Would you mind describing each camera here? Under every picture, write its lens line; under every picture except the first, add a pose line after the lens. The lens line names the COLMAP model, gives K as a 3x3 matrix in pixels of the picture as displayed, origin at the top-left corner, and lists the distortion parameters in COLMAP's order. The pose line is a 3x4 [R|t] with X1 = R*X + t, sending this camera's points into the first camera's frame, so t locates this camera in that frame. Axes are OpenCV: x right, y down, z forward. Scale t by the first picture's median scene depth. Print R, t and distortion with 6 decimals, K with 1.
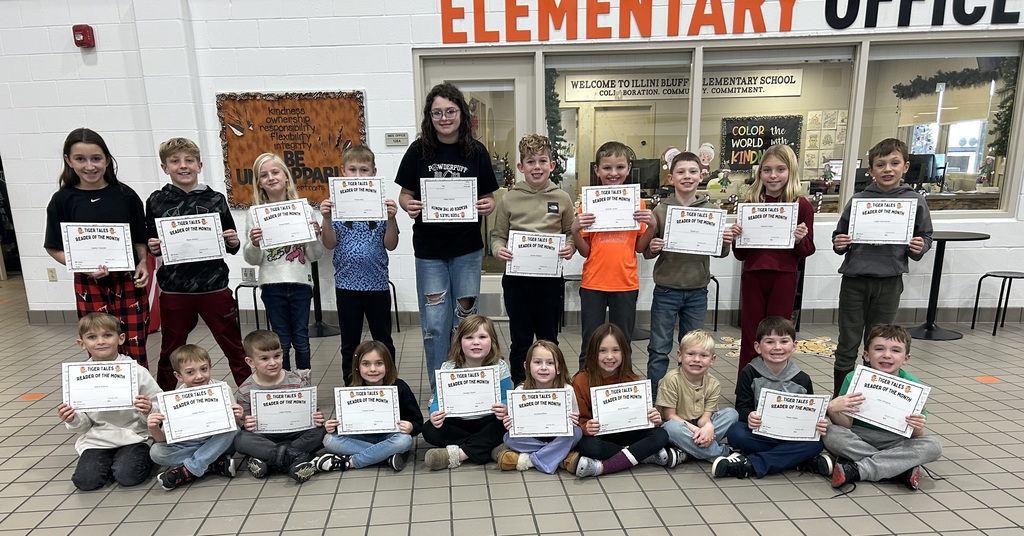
lens RADIAL K [[773.1, 0, 509.4], [0, 773.1, 388.5], [0, 0, 1]] dist [0.028196, -0.032121]
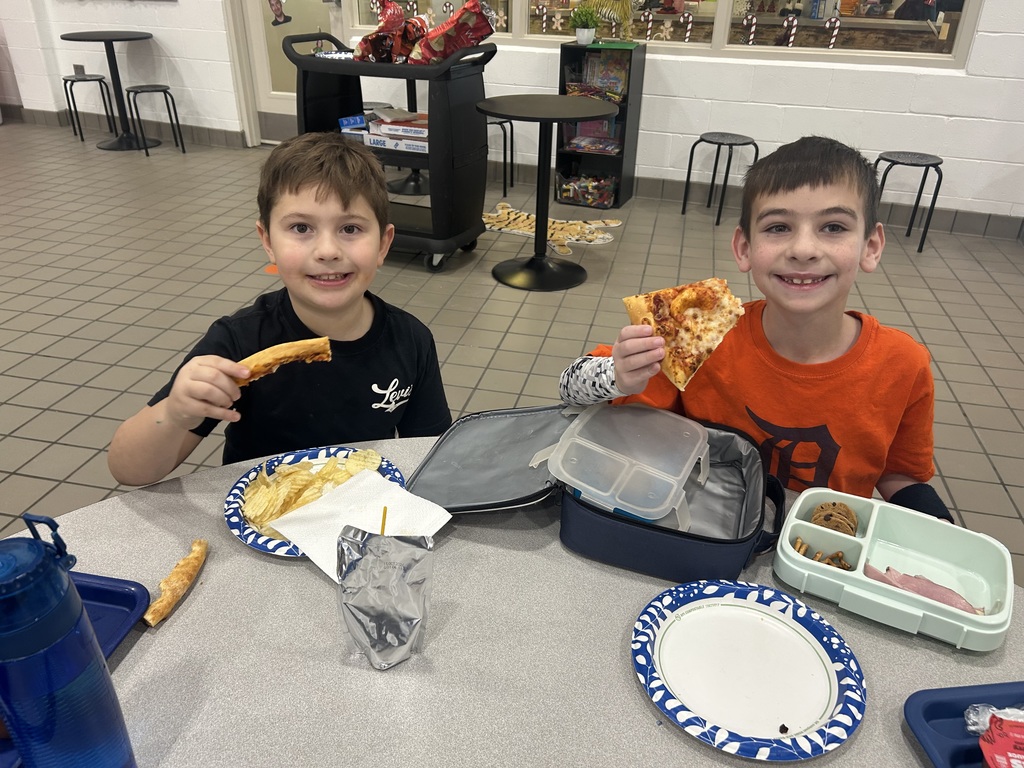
lens RADIAL K [[772.3, 0, 512.9], [0, 772.3, 383.9], [0, 0, 1]] dist [0.040652, -0.048171]
pose [[0.949659, 0.178518, -0.257446, 0.491986], [-0.119263, 0.965894, 0.229836, -0.067259], [0.289695, -0.187562, 0.938561, 0.222507]]
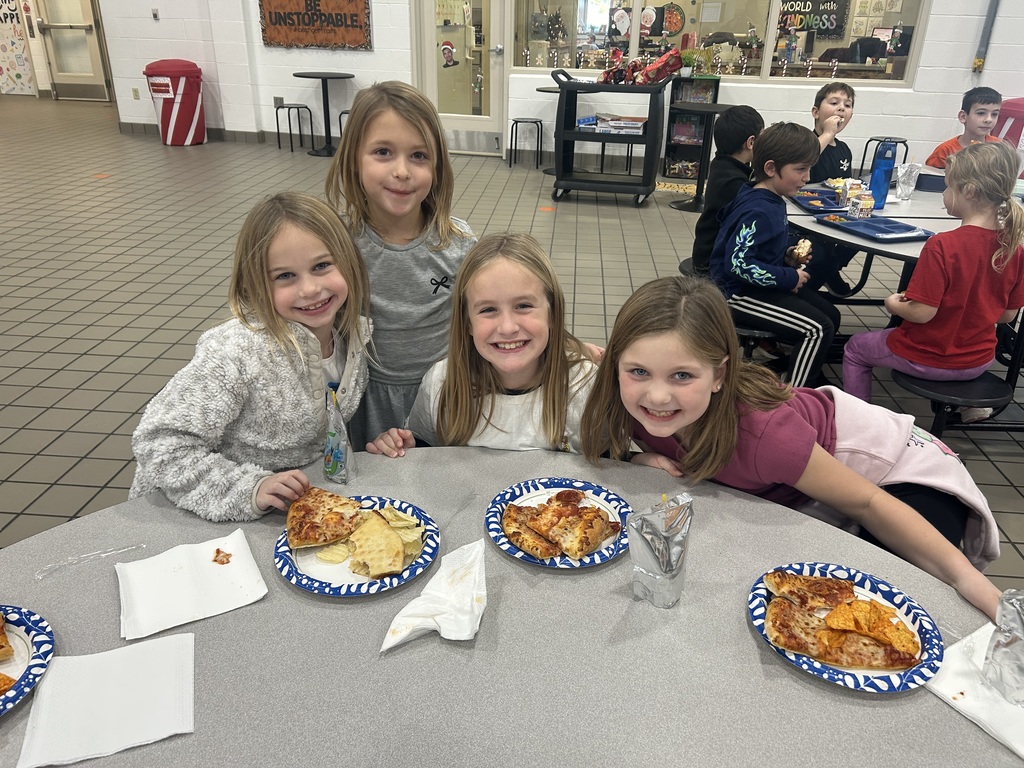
lens RADIAL K [[772.3, 0, 509.3], [0, 772.3, 393.6], [0, 0, 1]] dist [0.040652, -0.048171]
pose [[0.984211, 0.111277, -0.137647, 0.272743], [-0.086370, 0.980724, 0.175276, 0.065941], [0.154498, -0.160620, 0.974850, -0.257446]]
